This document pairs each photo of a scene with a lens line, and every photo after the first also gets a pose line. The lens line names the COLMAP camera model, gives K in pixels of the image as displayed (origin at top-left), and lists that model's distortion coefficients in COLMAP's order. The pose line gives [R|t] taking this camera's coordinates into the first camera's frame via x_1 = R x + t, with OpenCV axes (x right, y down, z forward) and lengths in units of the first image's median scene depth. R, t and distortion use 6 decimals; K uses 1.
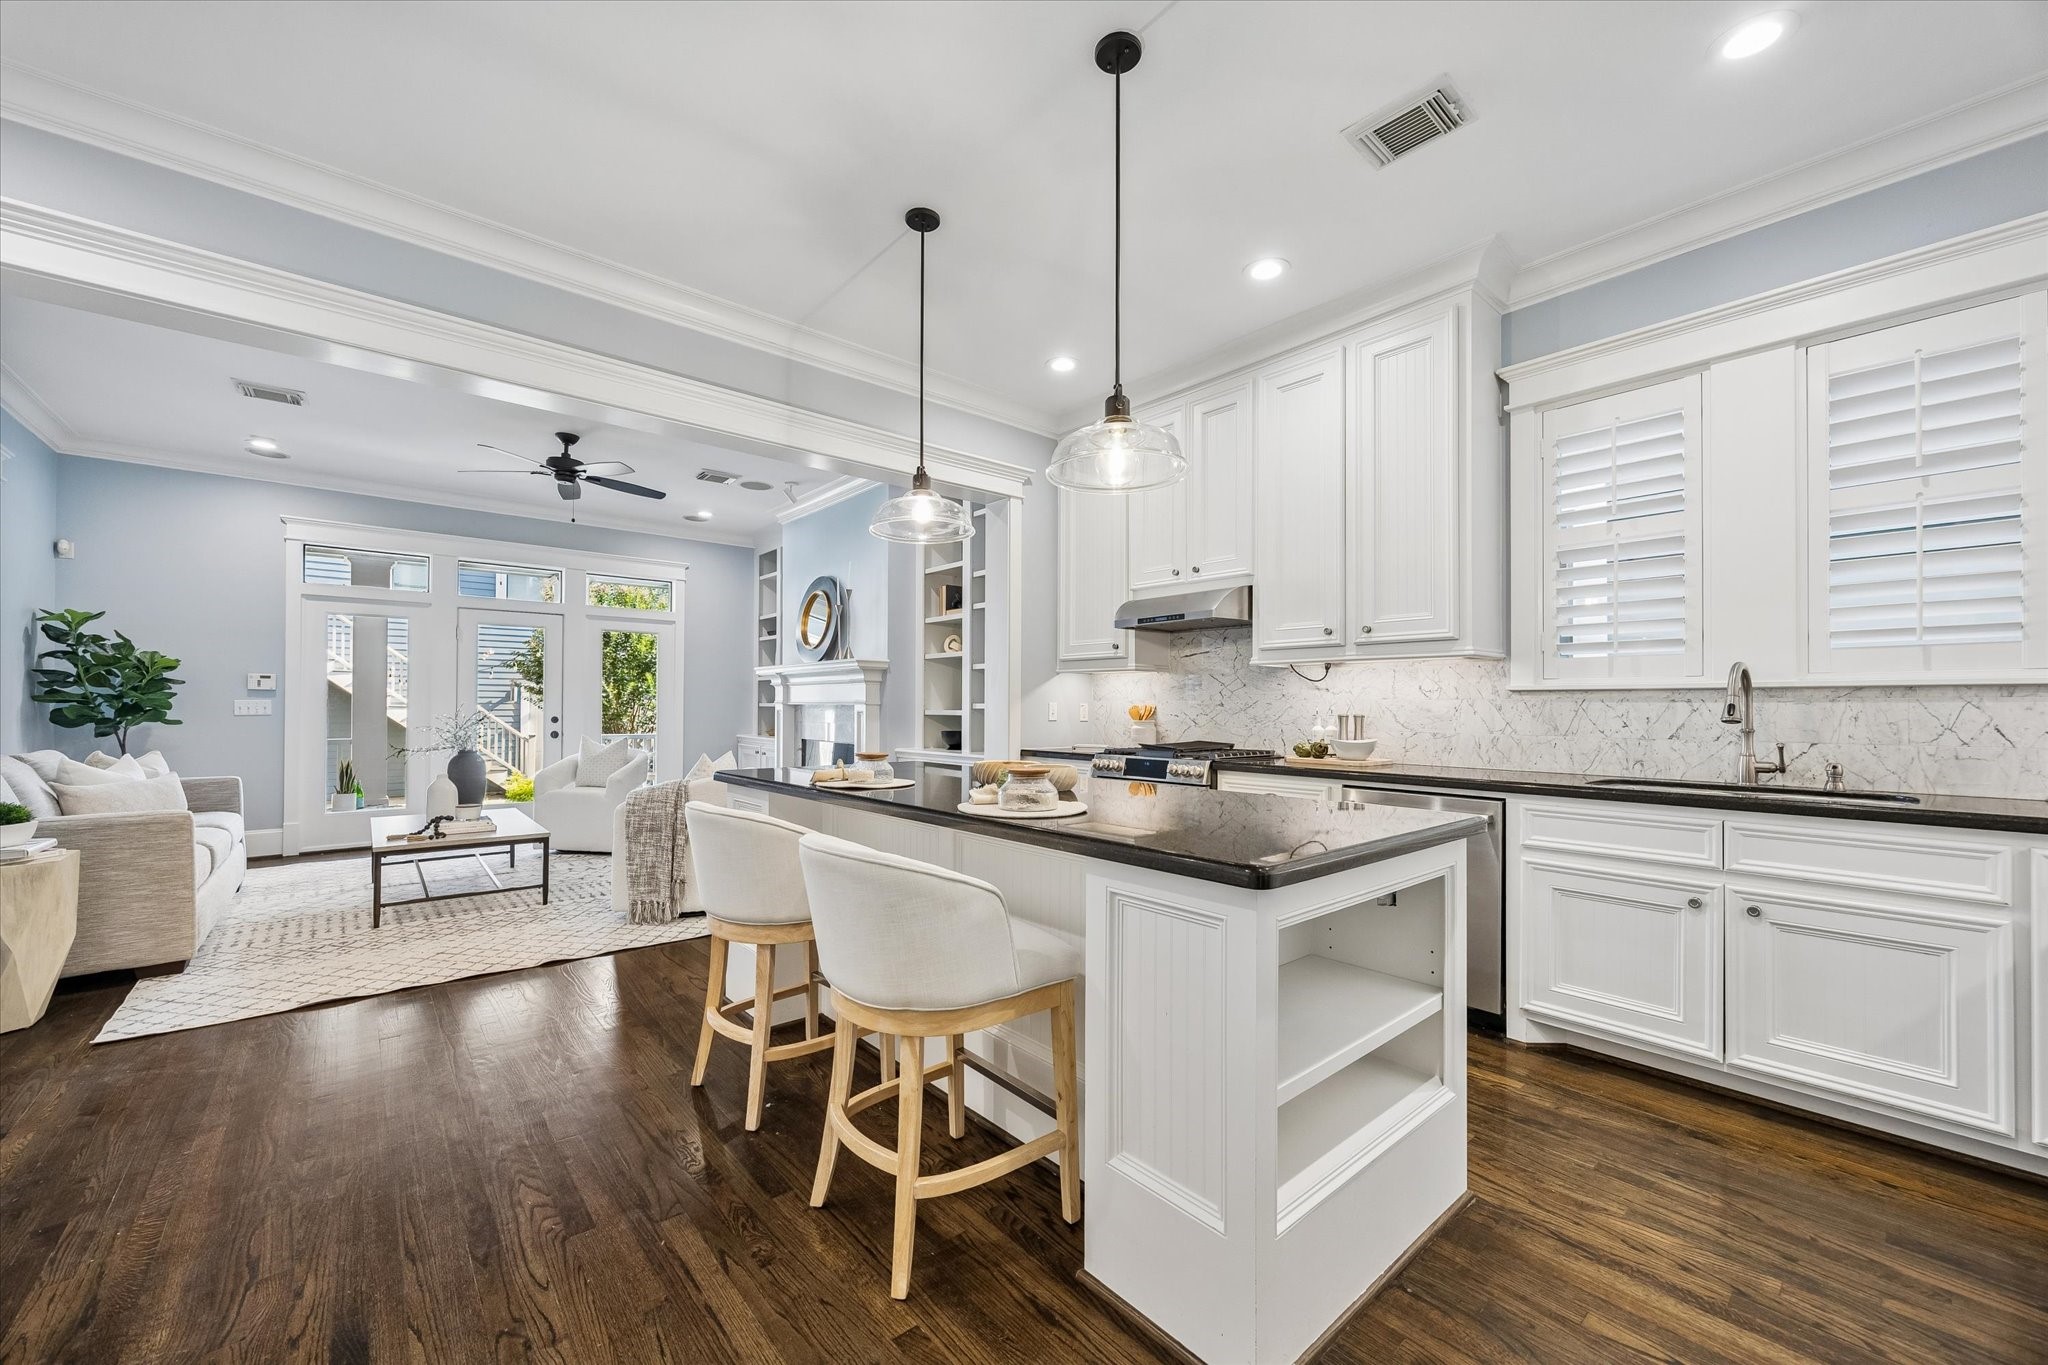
lens RADIAL K [[791.2, 0, 1024.0], [0, 791.2, 682.5], [0, 0, 1]] dist [0.000331, 0.000105]
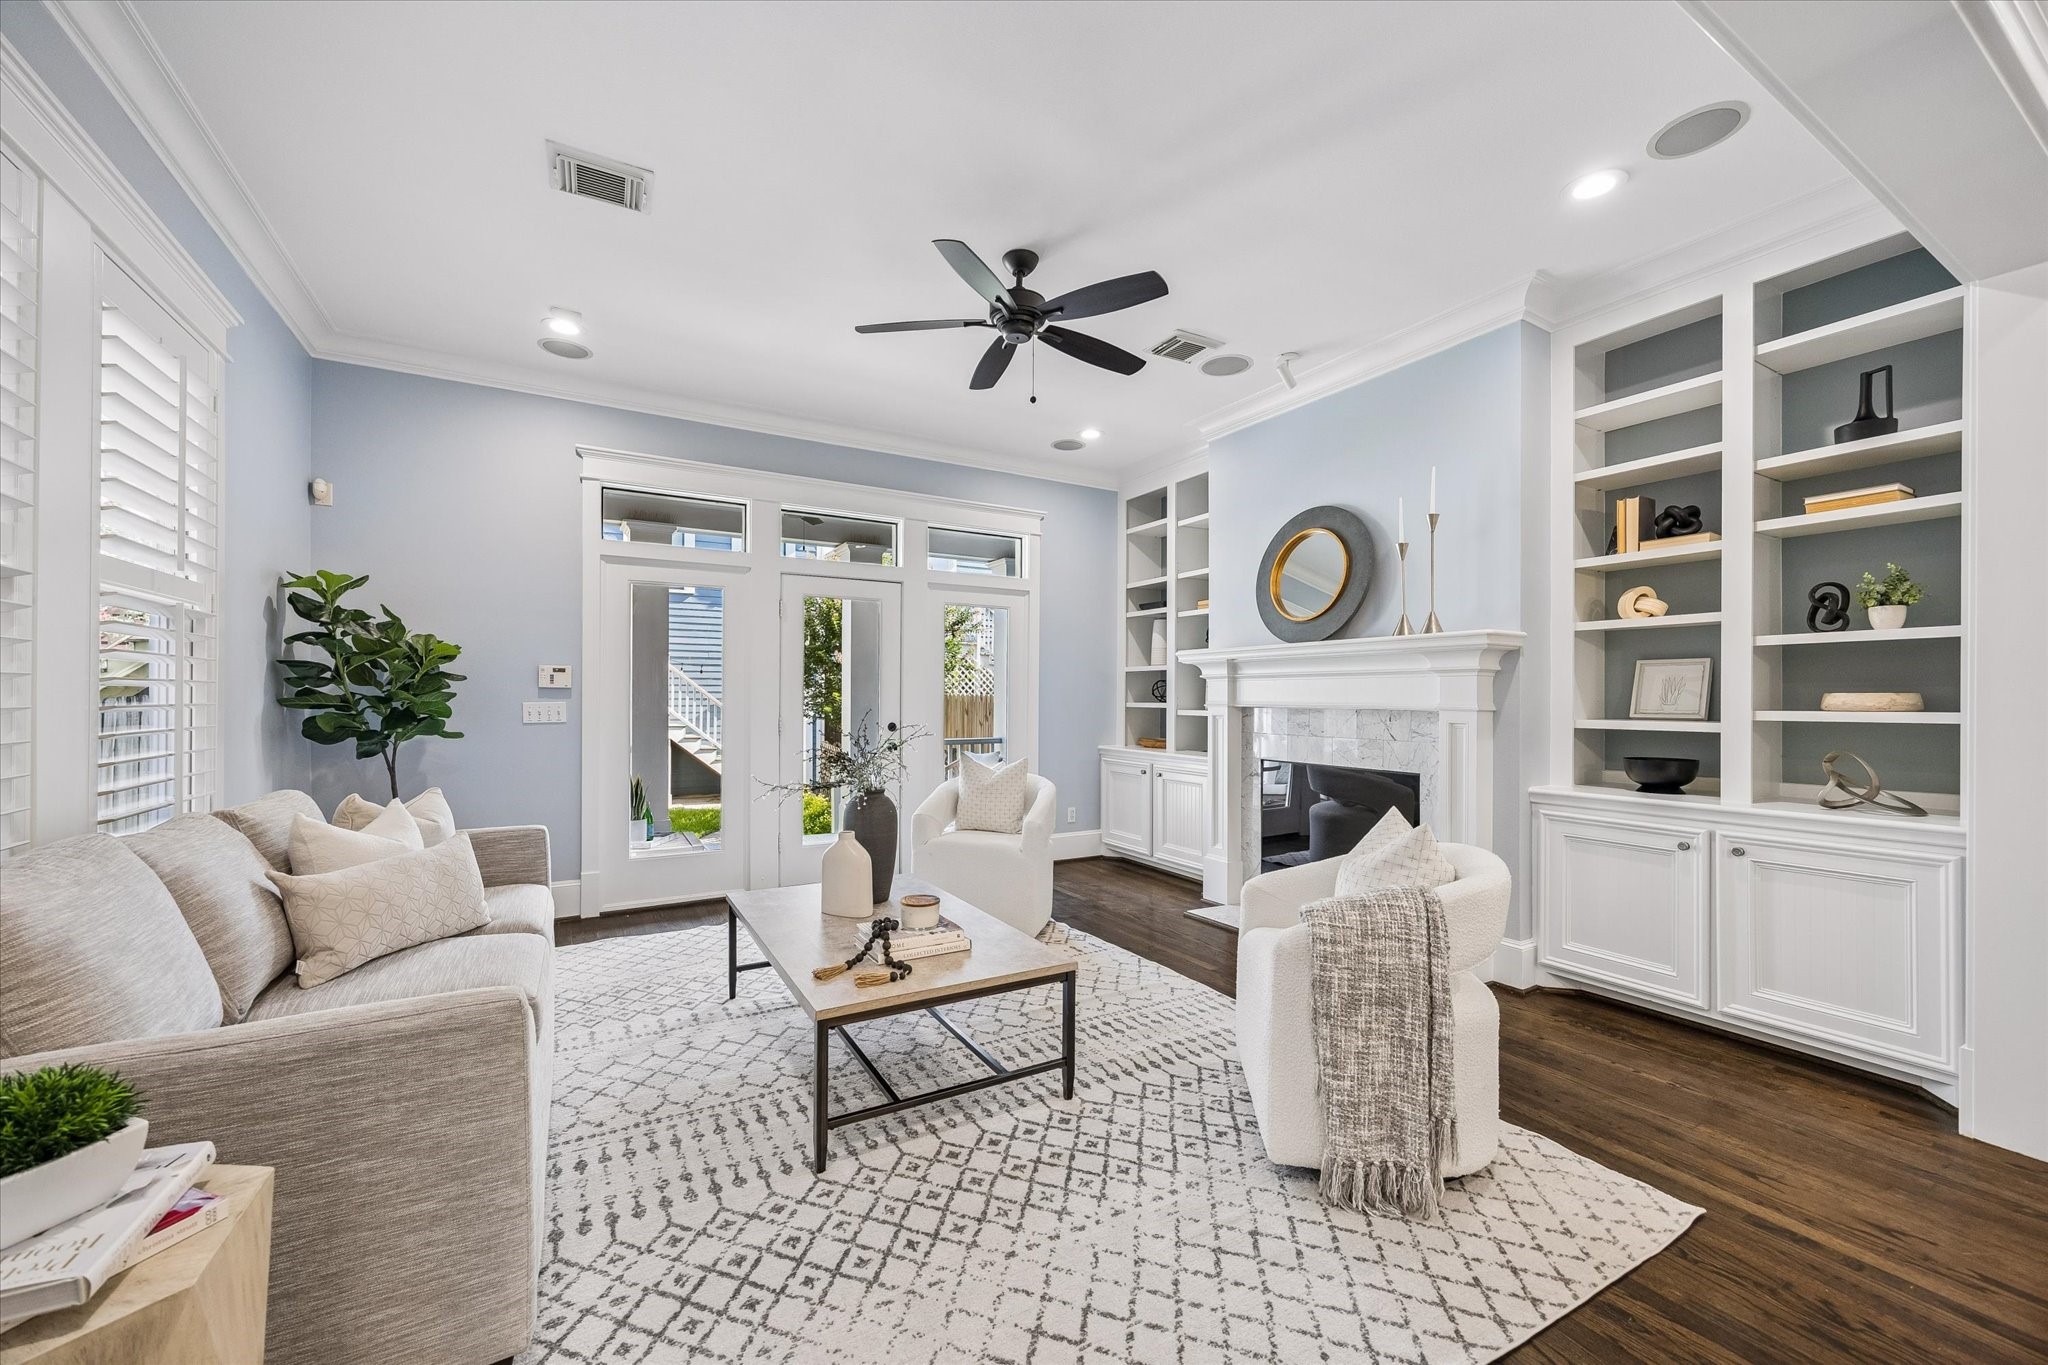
lens RADIAL K [[794.6, 0, 1030.8], [0, 794.6, 677.5], [0, 0, 1]] dist [0.001182, 0.000060]
pose [[0.984210, -0.005075, -0.176933, -0.482687], [0.005808, 0.999977, 0.003629, -0.000333], [0.176911, -0.004600, 0.984216, 0.430349]]
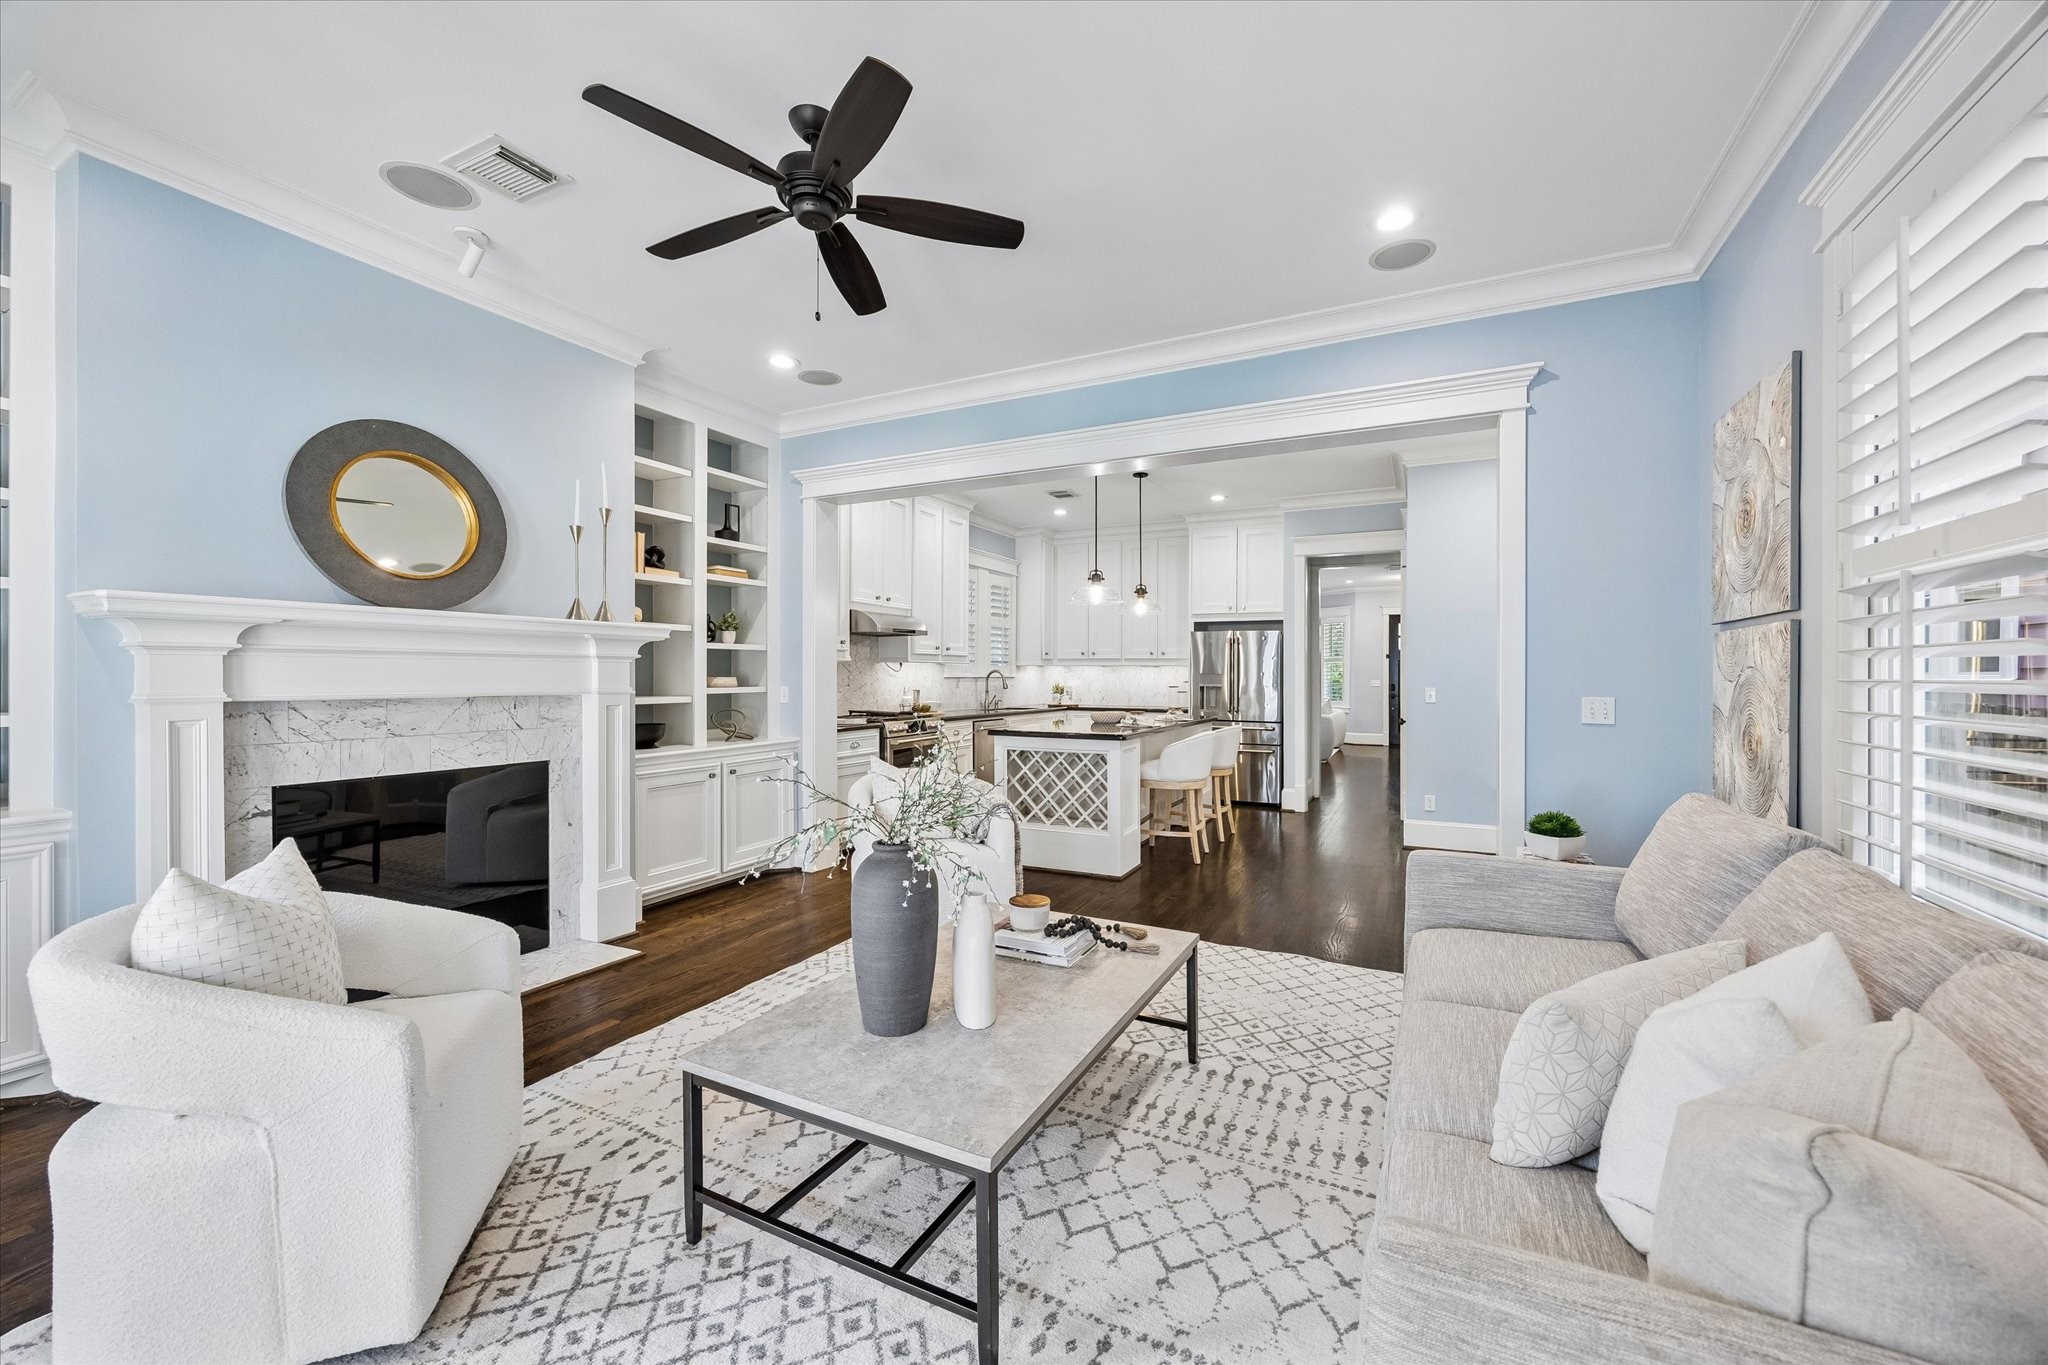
lens RADIAL K [[791.2, 0, 1024.0], [0, 791.2, 682.5], [0, 0, 1]] dist [0.000331, 0.000105]
pose [[-0.382079, -0.013356, 0.924033, -1.077277], [-0.032465, 0.999472, 0.001023, 0.008913], [-0.923559, -0.029608, -0.382311, 1.099268]]
